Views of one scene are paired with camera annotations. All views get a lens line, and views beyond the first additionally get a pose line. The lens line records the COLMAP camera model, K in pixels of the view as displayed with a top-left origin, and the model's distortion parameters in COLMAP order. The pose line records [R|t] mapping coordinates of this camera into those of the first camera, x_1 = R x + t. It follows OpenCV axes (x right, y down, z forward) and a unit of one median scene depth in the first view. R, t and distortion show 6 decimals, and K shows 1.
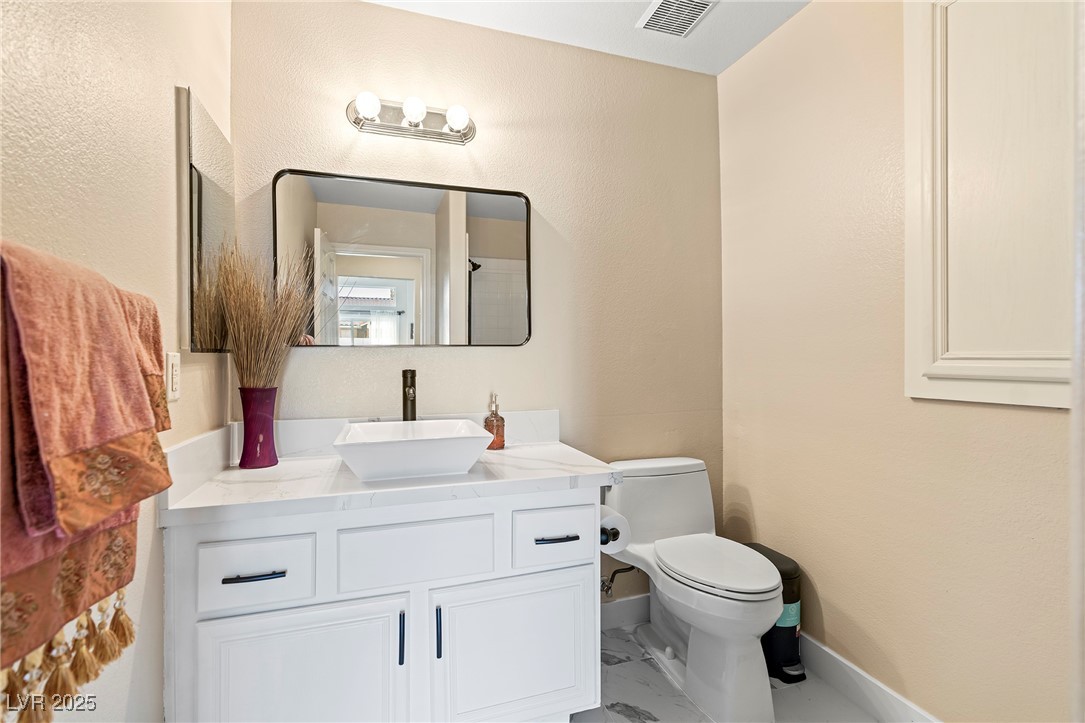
lens RADIAL K [[488.4, 0, 541.5], [0, 488.4, 359.8], [0, 0, 1]] dist [-0.006937, 0.002958]
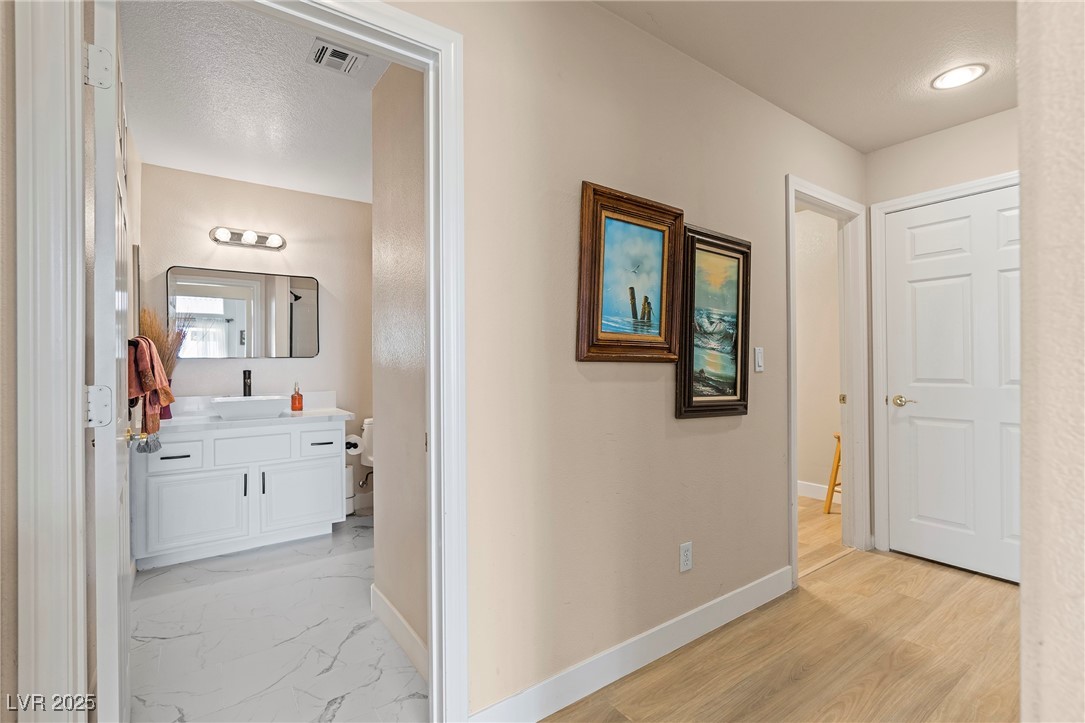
lens RADIAL K [[488.4, 0, 544.0], [0, 488.4, 366.5], [0, 0, 1]] dist [-0.006937, 0.002958]
pose [[0.955025, -0.000409, 0.296524, 0.283881], [-0.000461, 0.999996, 0.002865, -0.000121], [-0.296524, -0.002873, 0.955021, -1.210432]]
